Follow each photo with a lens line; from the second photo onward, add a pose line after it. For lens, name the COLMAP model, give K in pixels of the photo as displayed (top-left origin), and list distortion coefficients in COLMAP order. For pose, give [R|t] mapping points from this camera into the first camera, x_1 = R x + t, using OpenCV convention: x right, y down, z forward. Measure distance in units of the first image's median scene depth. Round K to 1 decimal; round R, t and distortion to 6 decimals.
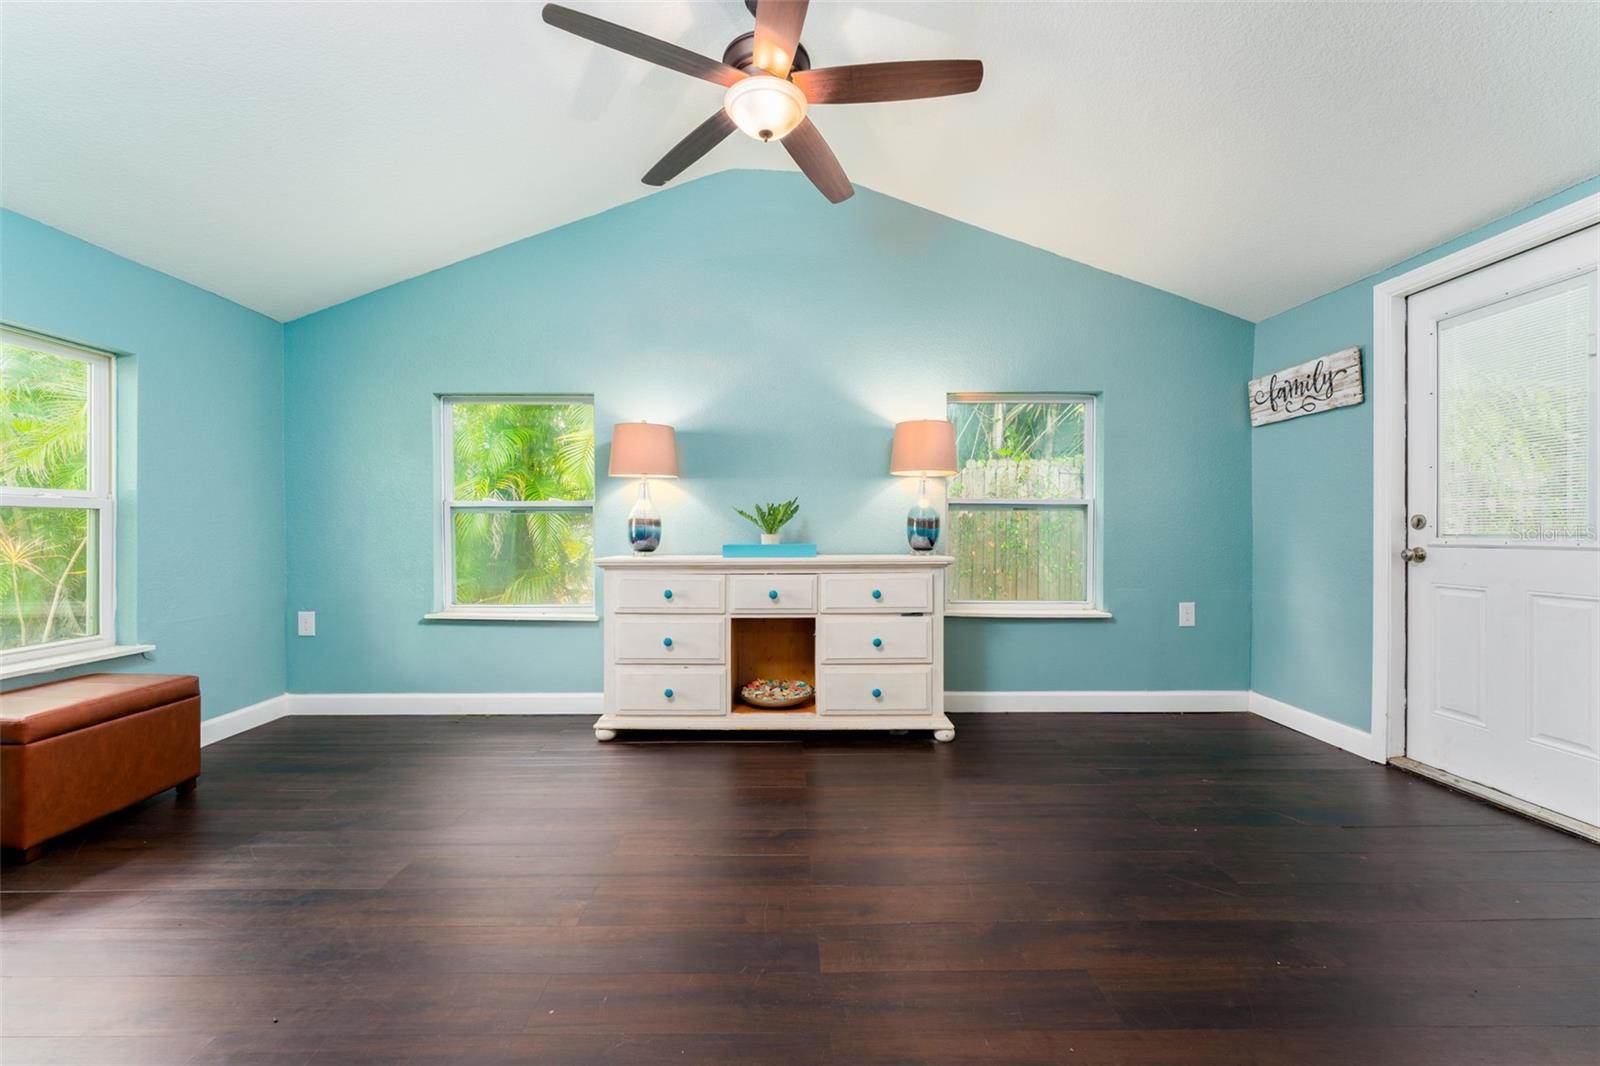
lens RADIAL K [[651.2, 0, 793.3], [0, 651.2, 533.9], [0, 0, 1]] dist [-0.002735, -0.000252]
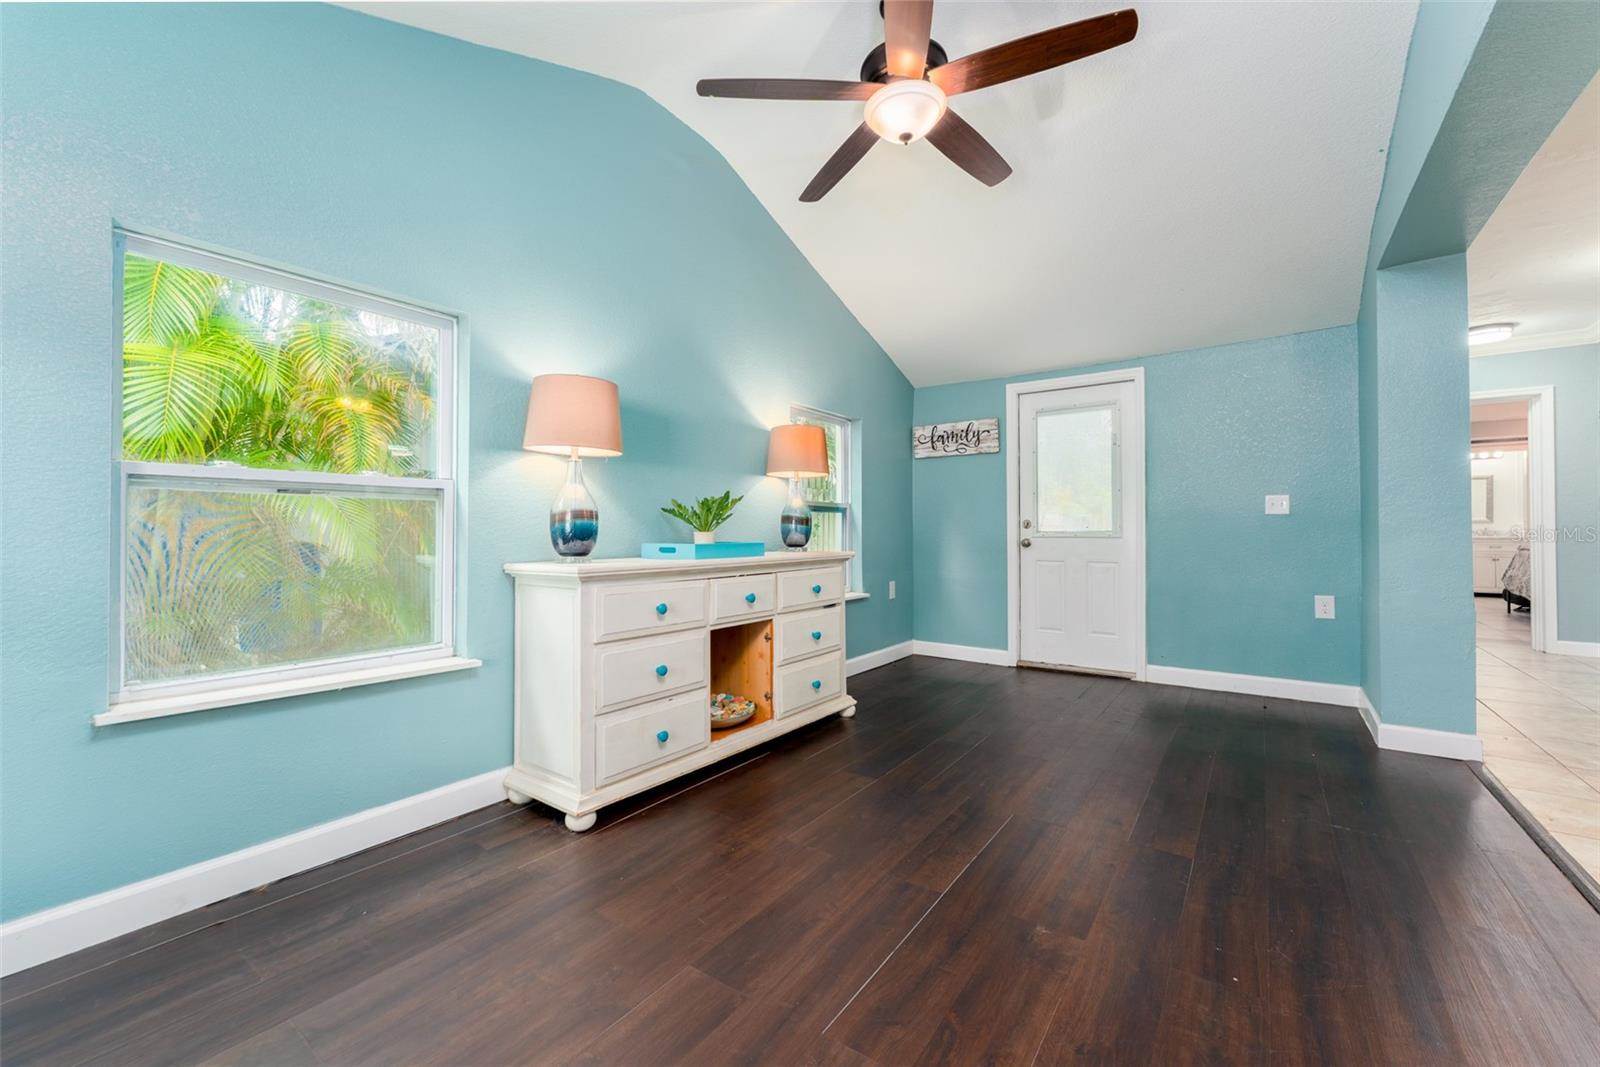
lens RADIAL K [[644.6, 0, 799.0], [0, 644.6, 530.1], [0, 0, 1]] dist [-0.000792, -0.000094]
pose [[0.592291, 0.001706, 0.805722, -0.715058], [0.005316, 0.999968, -0.006025, 0.004232], [-0.805706, 0.007852, 0.592263, 0.412536]]
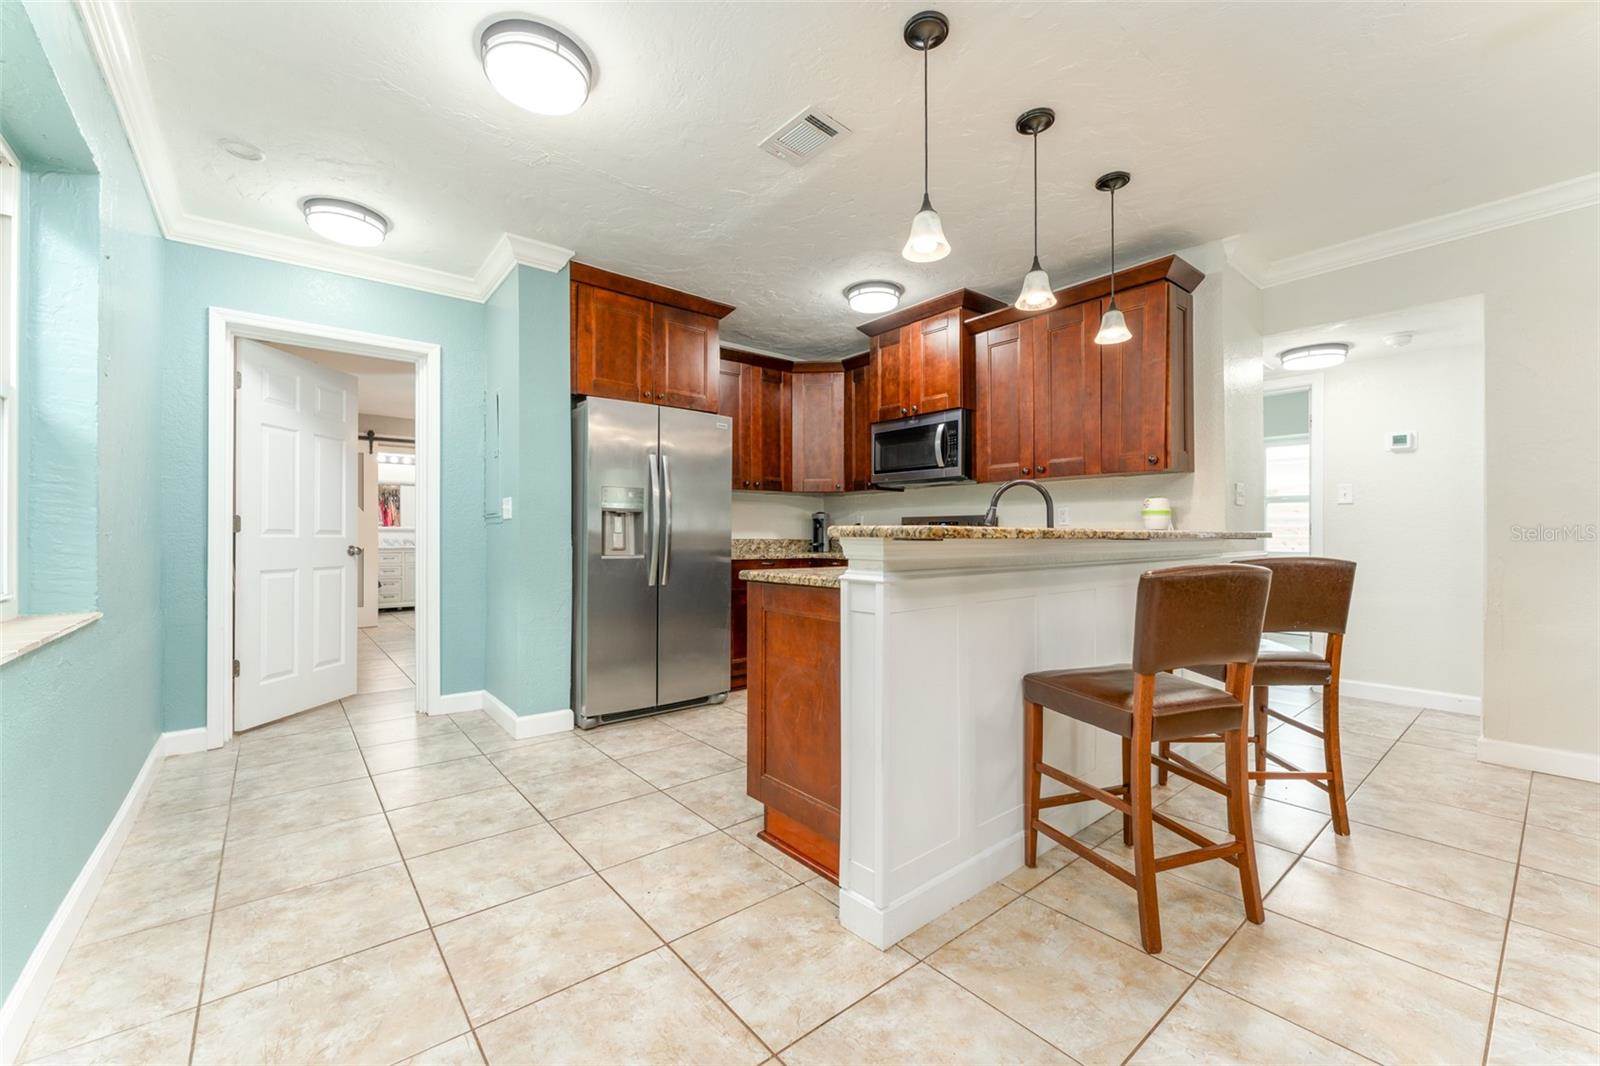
lens RADIAL K [[640.8, 0, 797.0], [0, 640.8, 536.2], [0, 0, 1]] dist [-0.002448, -0.000395]
pose [[-0.621970, -0.001877, 0.783039, 0.410139], [0.000601, 0.999996, 0.002874, -0.013320], [-0.783041, 0.002258, -0.621967, 0.050426]]
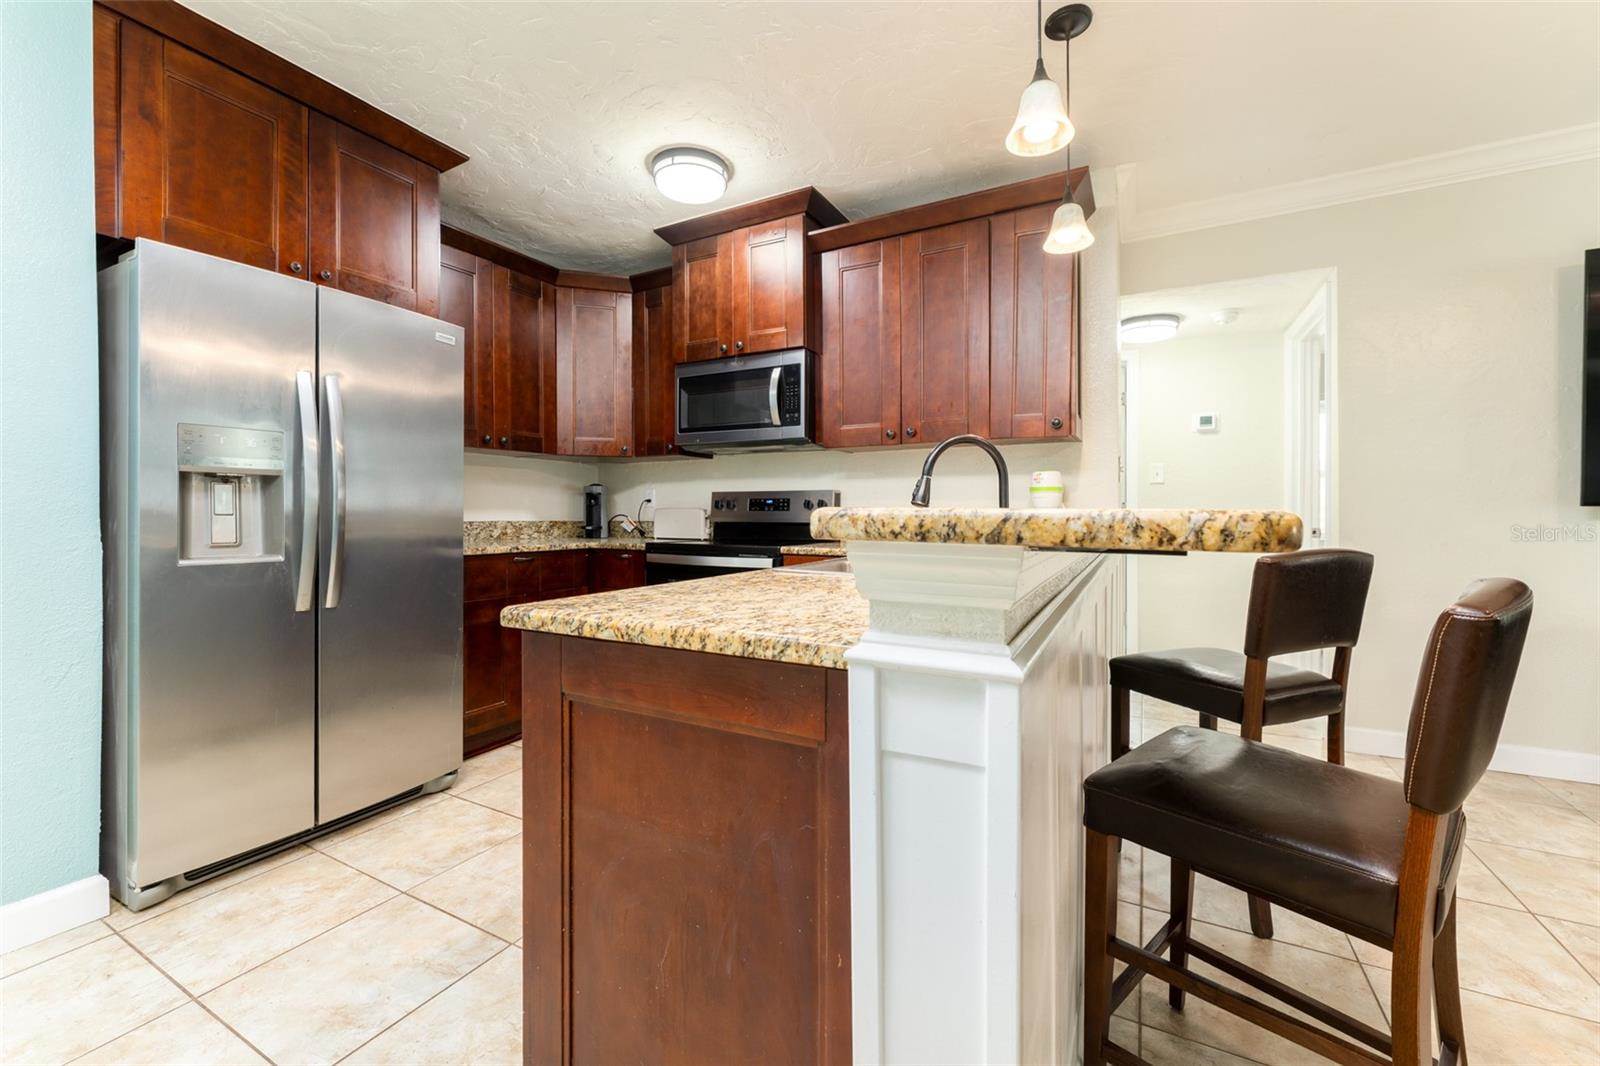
lens RADIAL K [[646.9, 0, 799.3], [0, 646.9, 518.1], [0, 0, 1]] dist [-0.000635, -0.000118]
pose [[-0.873142, -0.005702, 0.487433, 0.743664], [-0.000224, 0.999936, 0.011296, -0.019849], [-0.487466, 0.009754, -0.873087, -0.148233]]
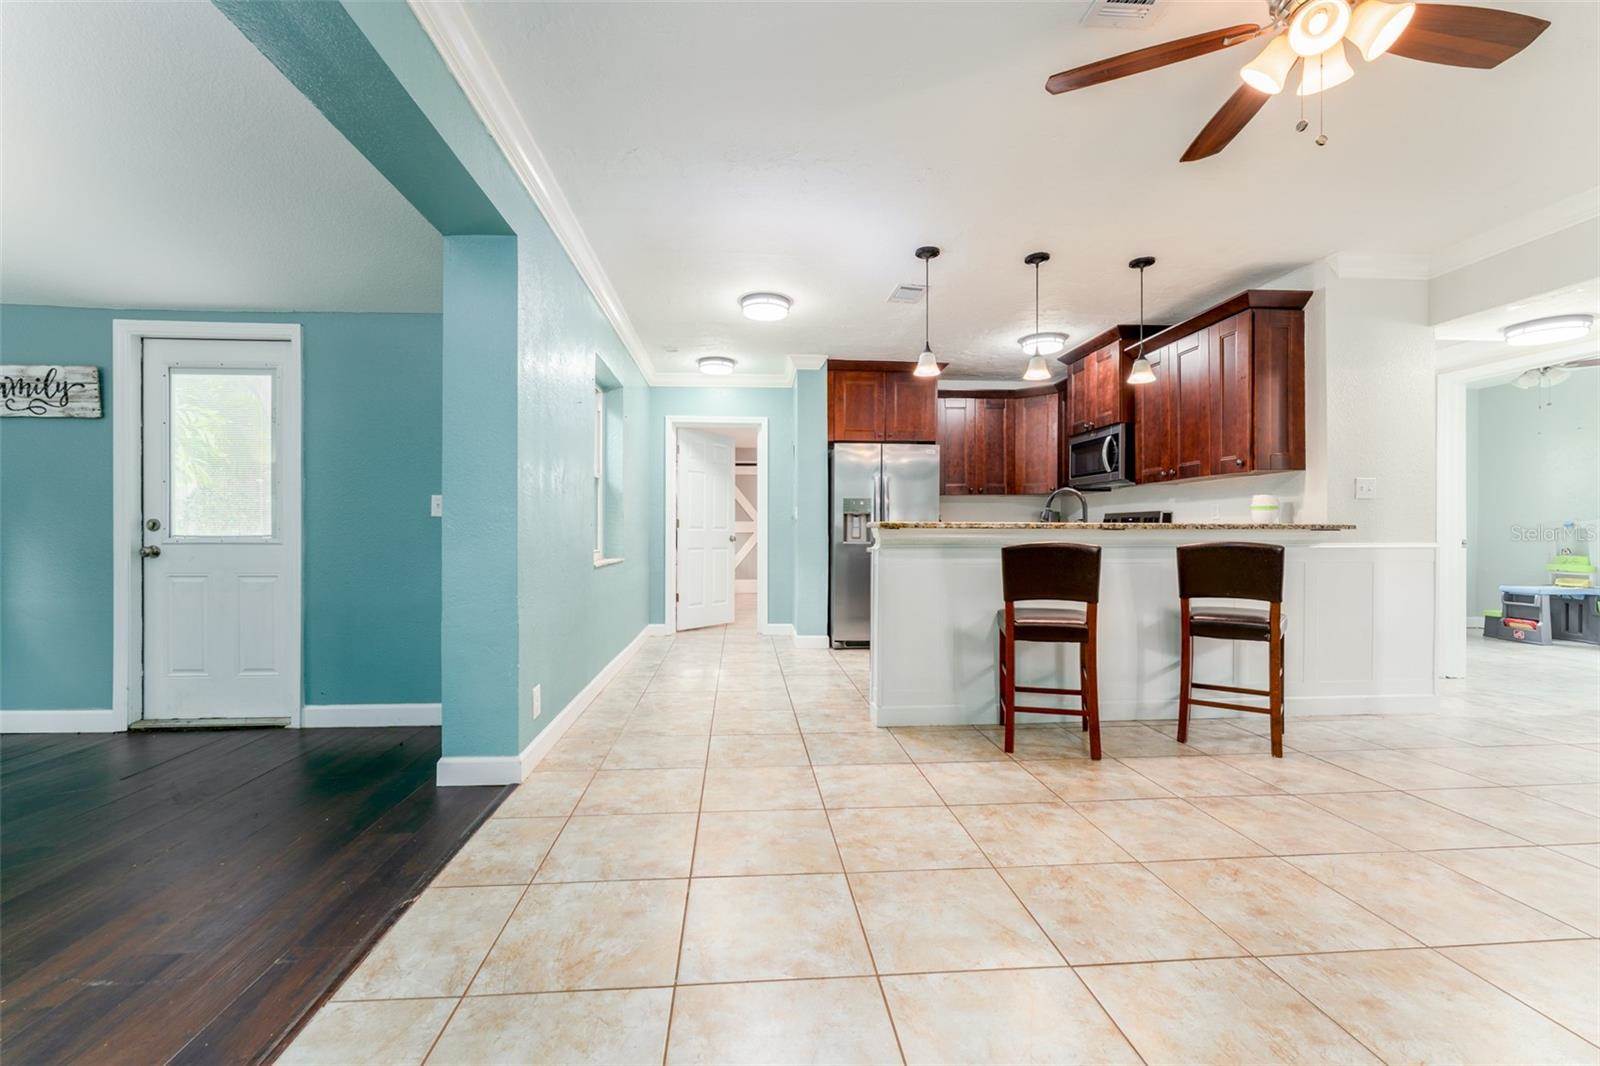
lens RADIAL K [[651.2, 0, 793.3], [0, 651.2, 533.9], [0, 0, 1]] dist [-0.002735, -0.000252]
pose [[-0.068524, -0.003027, 0.997645, -0.309909], [0.001122, 0.999995, 0.003111, -0.003361], [-0.997649, 0.001332, -0.068521, -0.111805]]
